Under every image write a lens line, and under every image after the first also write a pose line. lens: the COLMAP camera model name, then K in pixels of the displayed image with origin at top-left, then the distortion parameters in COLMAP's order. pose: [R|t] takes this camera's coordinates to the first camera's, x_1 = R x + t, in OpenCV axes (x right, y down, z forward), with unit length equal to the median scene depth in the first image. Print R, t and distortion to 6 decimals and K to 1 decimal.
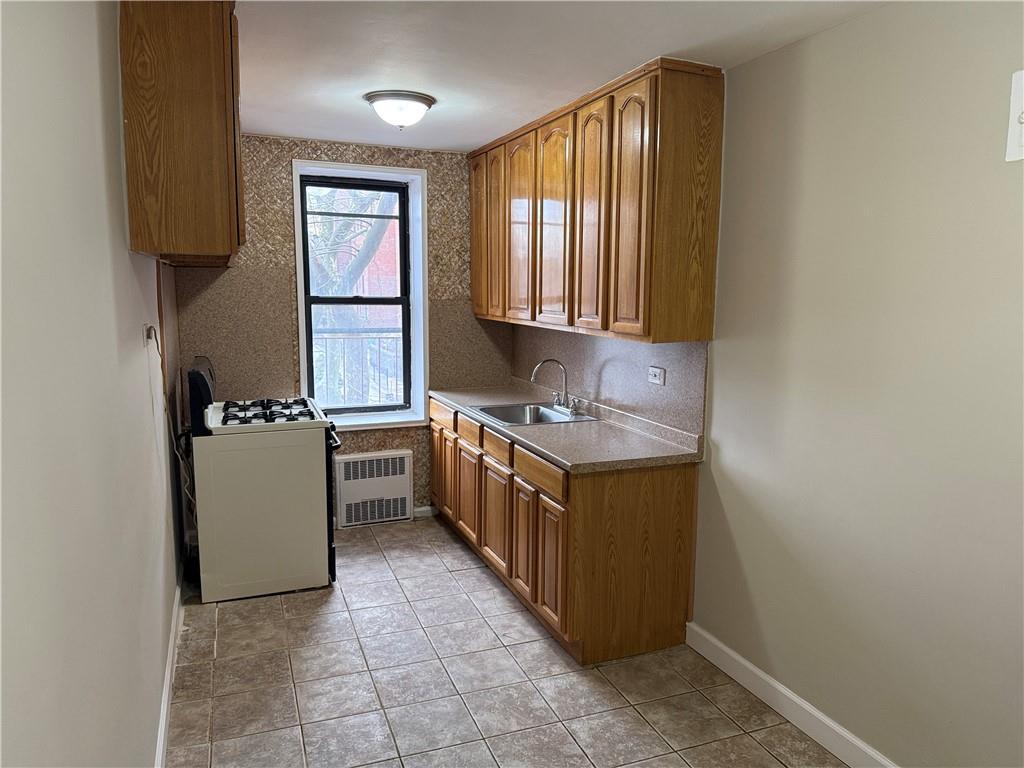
lens RADIAL K [[715.8, 0, 515.3], [0, 715.8, 388.0], [0, 0, 1]] dist [0.115602, -0.170473]
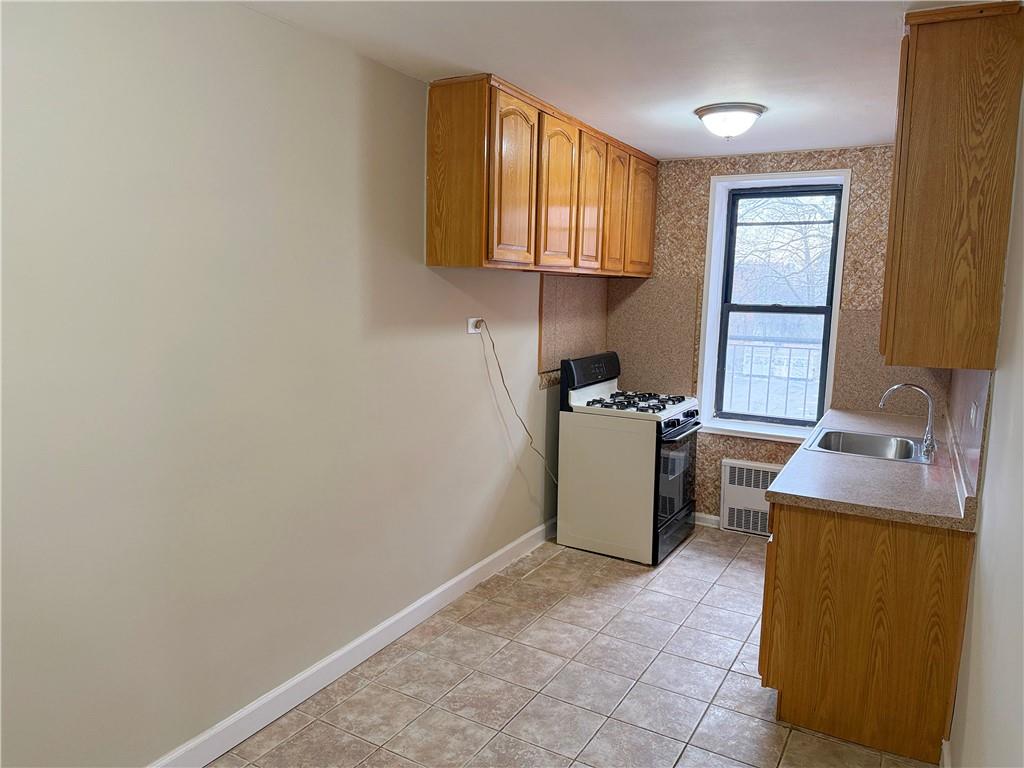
lens RADIAL K [[715.8, 0, 515.3], [0, 715.8, 388.0], [0, 0, 1]] dist [0.115602, -0.170473]
pose [[0.625974, 0.113544, -0.771534, 0.389969], [-0.127342, 0.990947, 0.042518, -0.012722], [0.769377, 0.071634, 0.634766, 0.116870]]
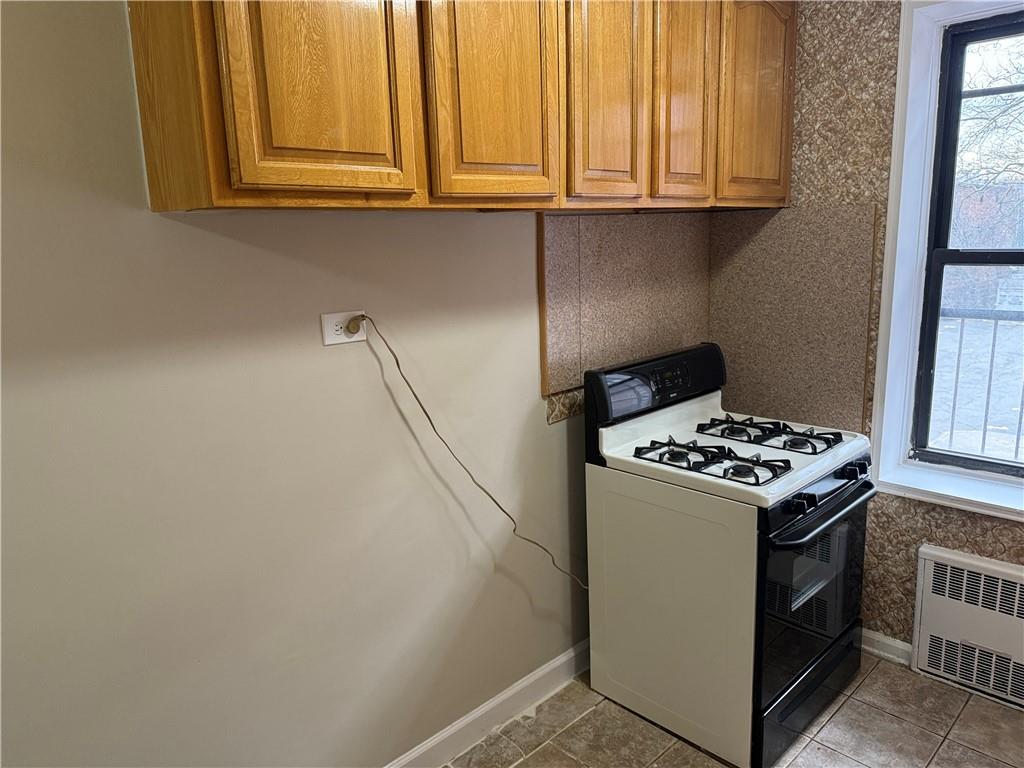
lens RADIAL K [[721.1, 0, 517.8], [0, 721.1, 382.5], [0, 0, 1]] dist [0.023102, -0.035143]
pose [[0.392708, 0.168917, -0.904017, 0.119427], [-0.098004, 0.985077, 0.141490, -0.083234], [0.914426, 0.033032, 0.403402, 0.544566]]
